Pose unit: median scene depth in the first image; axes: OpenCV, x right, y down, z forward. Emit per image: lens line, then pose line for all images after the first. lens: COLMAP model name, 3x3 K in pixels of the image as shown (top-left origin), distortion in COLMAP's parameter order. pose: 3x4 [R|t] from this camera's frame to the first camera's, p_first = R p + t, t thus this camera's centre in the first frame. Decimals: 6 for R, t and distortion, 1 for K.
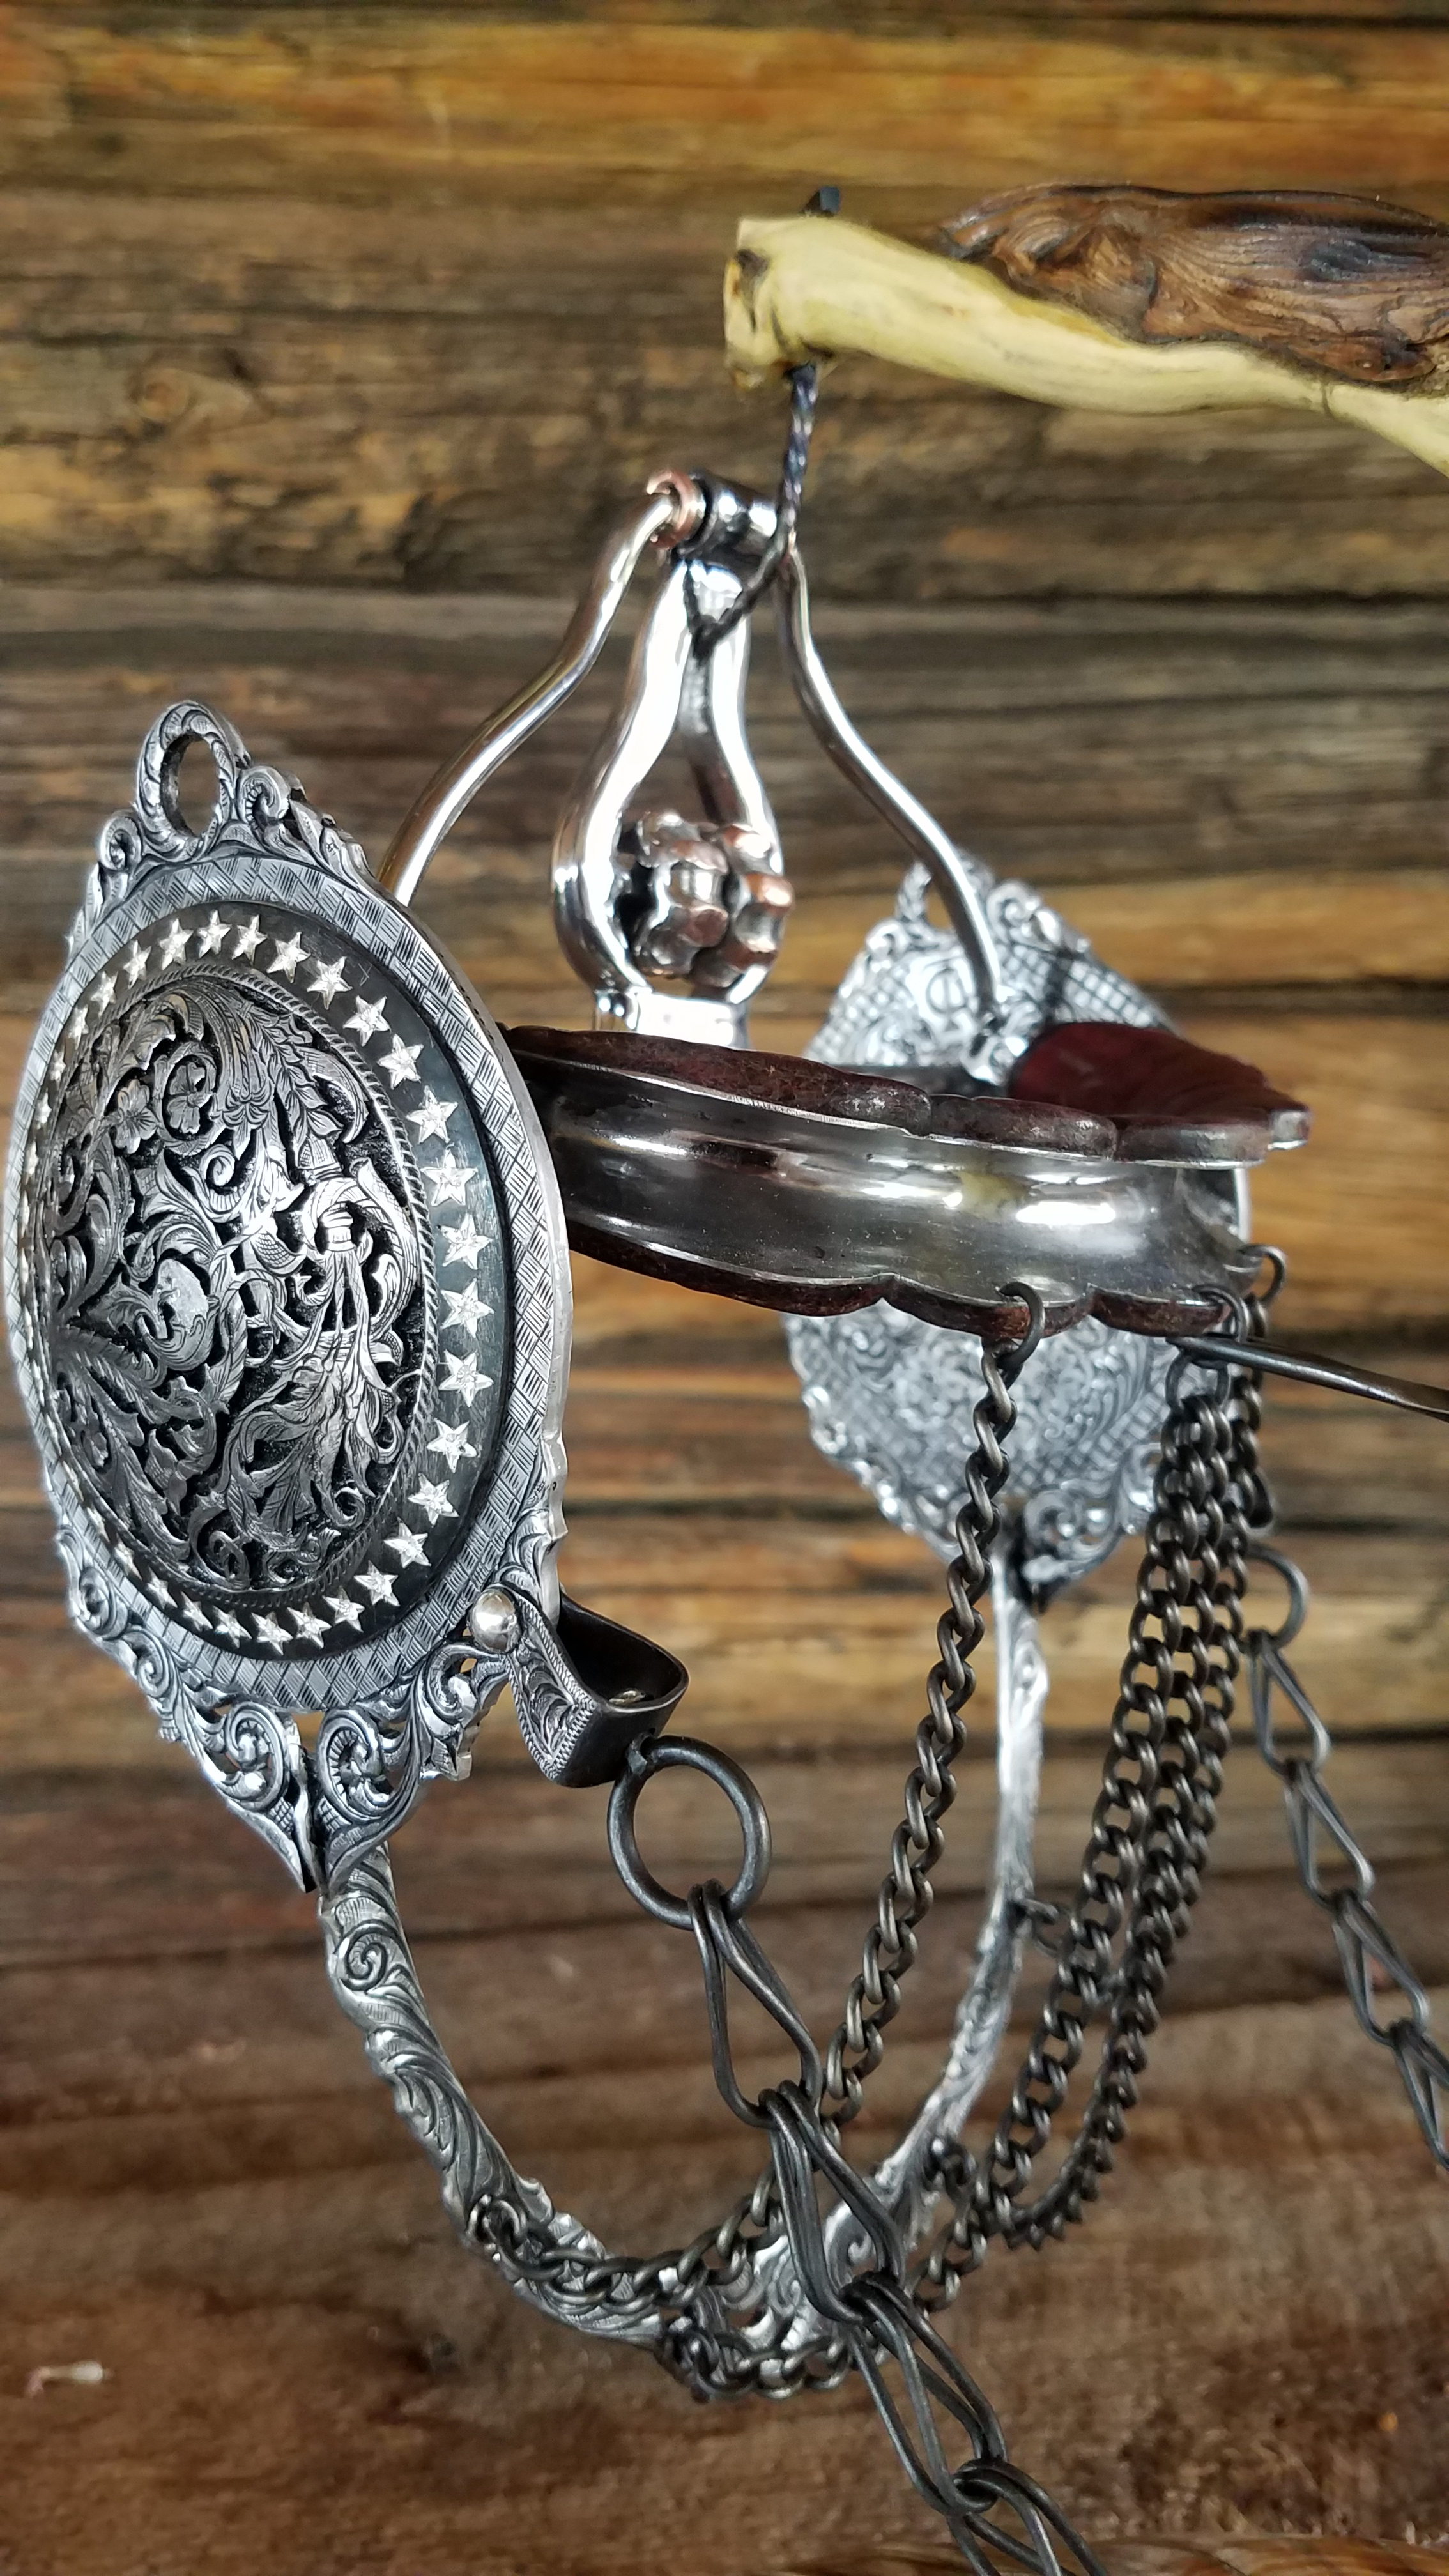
lens RADIAL K [[2128.1, 0, 700.1], [0, 2128.1, 1286.4], [0, 0, 1]] dist [0.006796, -0.058608]
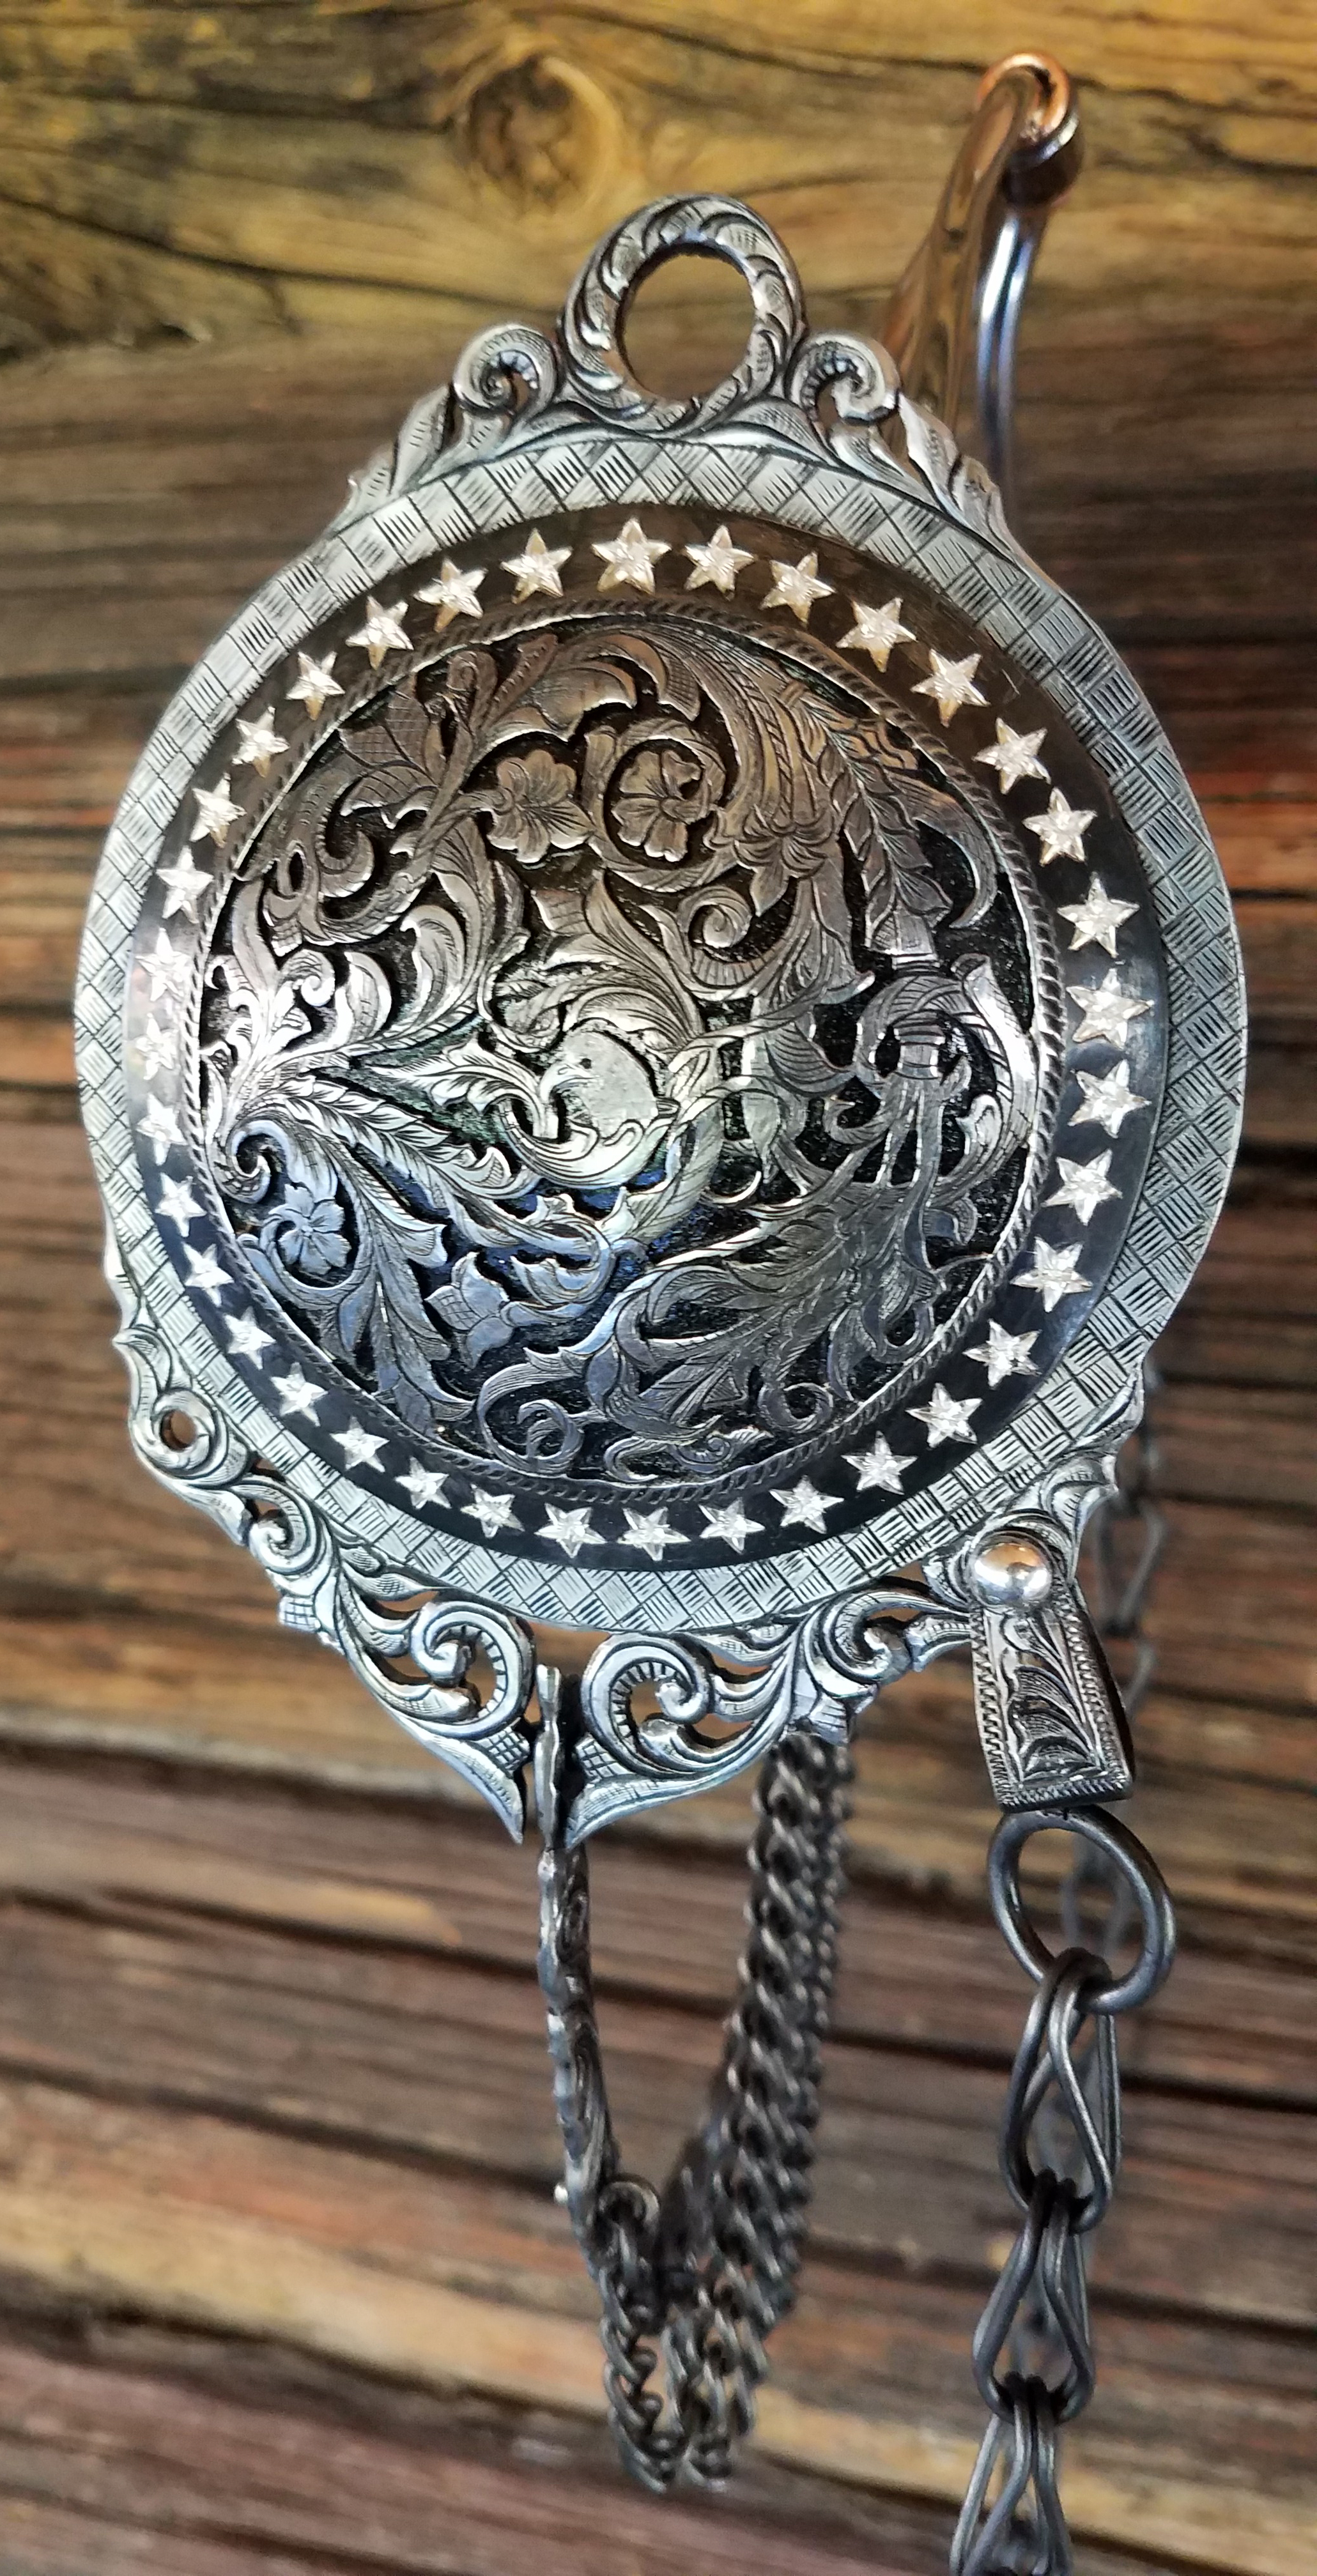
lens RADIAL K [[2002.8, 0, 648.5], [0, 2002.8, 1310.8], [0, 0, 1]] dist [0.015398, -0.012652]
pose [[0.915800, 0.088735, 0.391710, -0.517080], [-0.159462, 0.975457, 0.151842, -0.028575], [-0.368622, -0.201519, 0.907473, 0.411162]]
